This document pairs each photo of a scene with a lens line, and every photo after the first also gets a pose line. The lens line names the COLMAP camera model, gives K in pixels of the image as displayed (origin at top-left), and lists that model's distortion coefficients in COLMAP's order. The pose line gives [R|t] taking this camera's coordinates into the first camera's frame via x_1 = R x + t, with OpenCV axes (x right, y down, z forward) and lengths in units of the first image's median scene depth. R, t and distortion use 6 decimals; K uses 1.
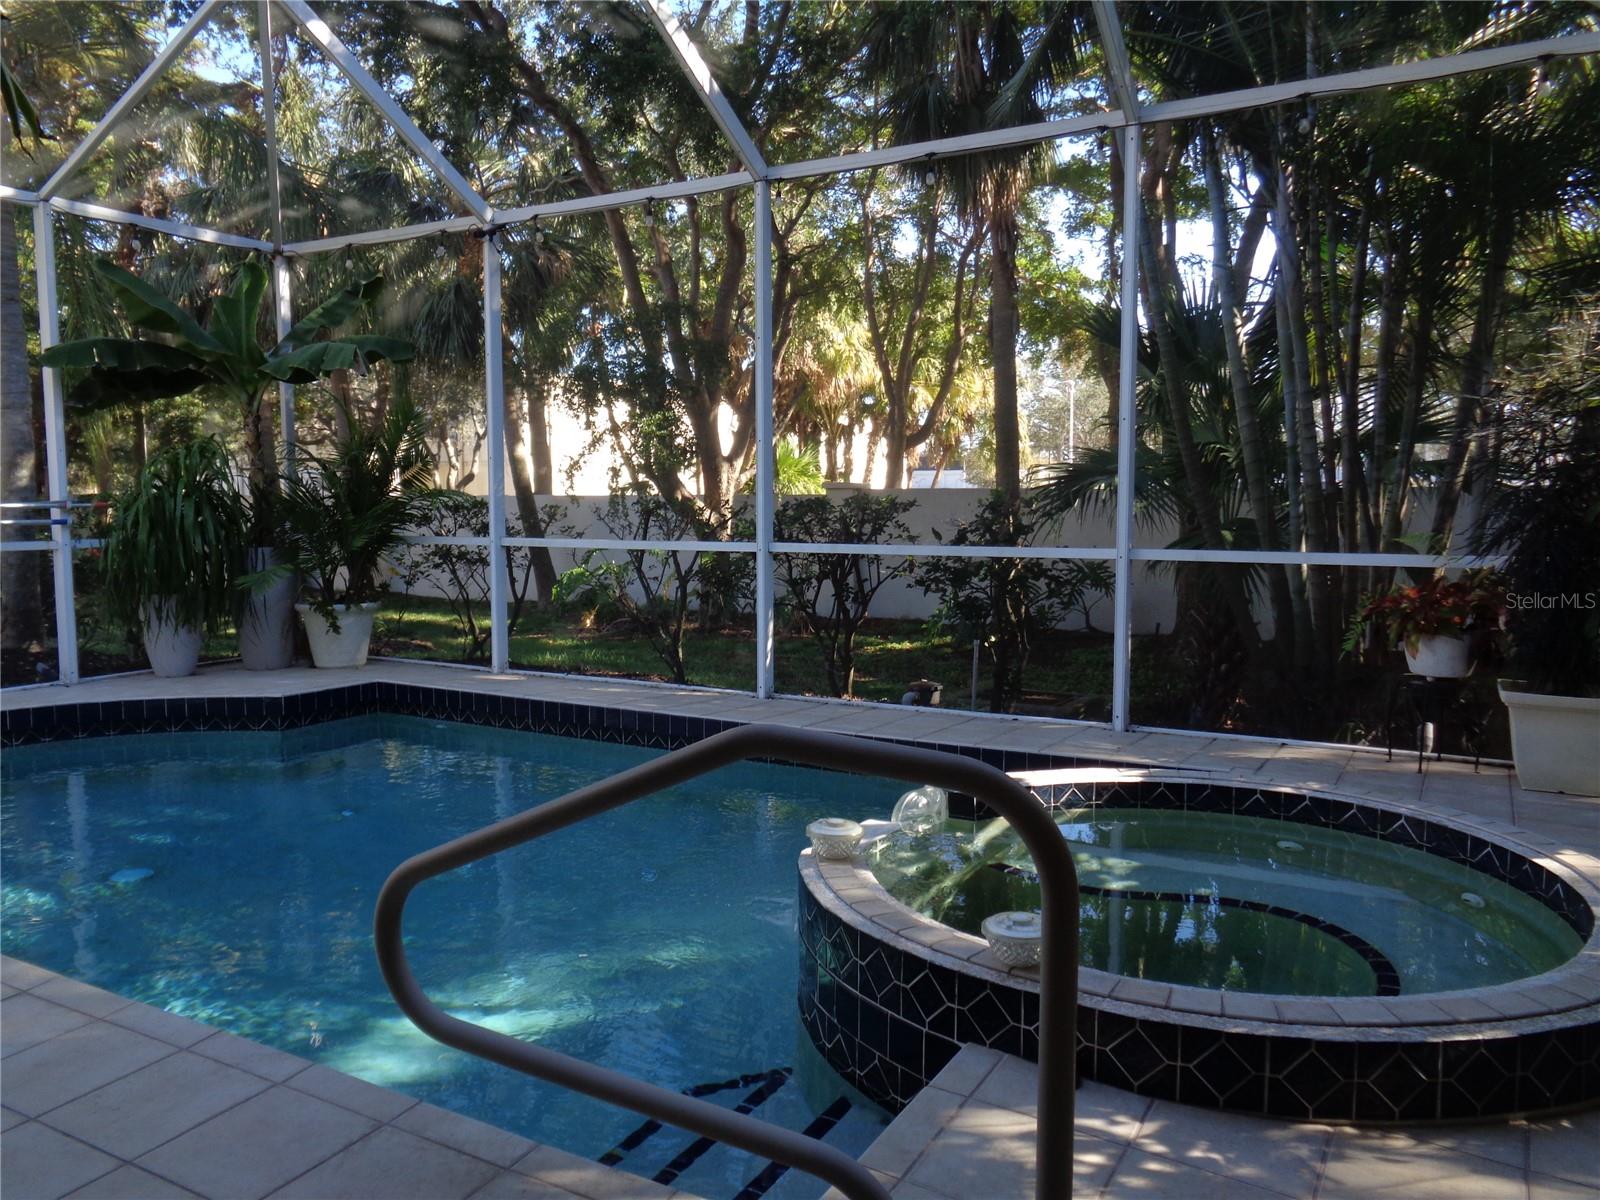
lens RADIAL K [[1222.7, 0, 800.0], [0, 1222.7, 600.0], [0, 0, 1]] dist [0.006822, 0.009850]
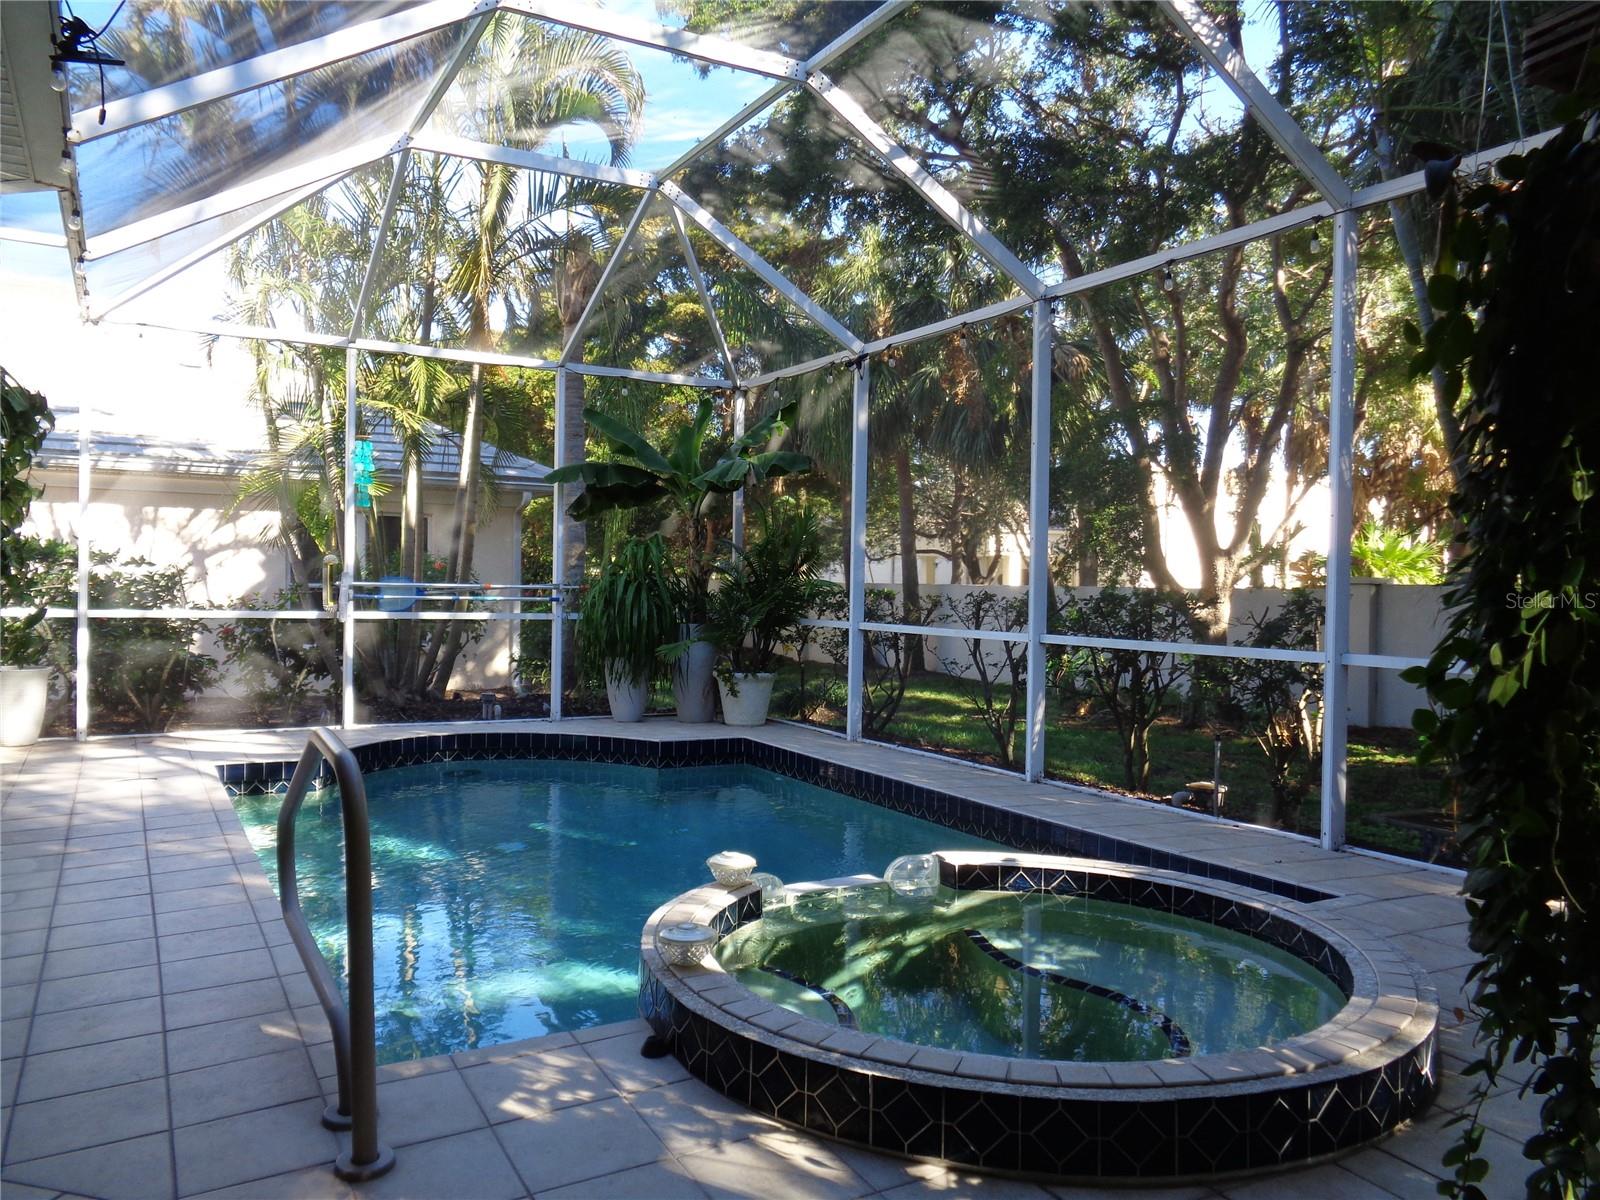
lens RADIAL K [[1222.7, 0, 800.0], [0, 1222.7, 600.0], [0, 0, 1]] dist [0.006822, 0.009850]
pose [[0.860106, 0.023990, -0.509551, 0.305678], [-0.061144, 0.996540, -0.056291, -0.003776], [0.506438, 0.079572, 0.858597, -0.014288]]
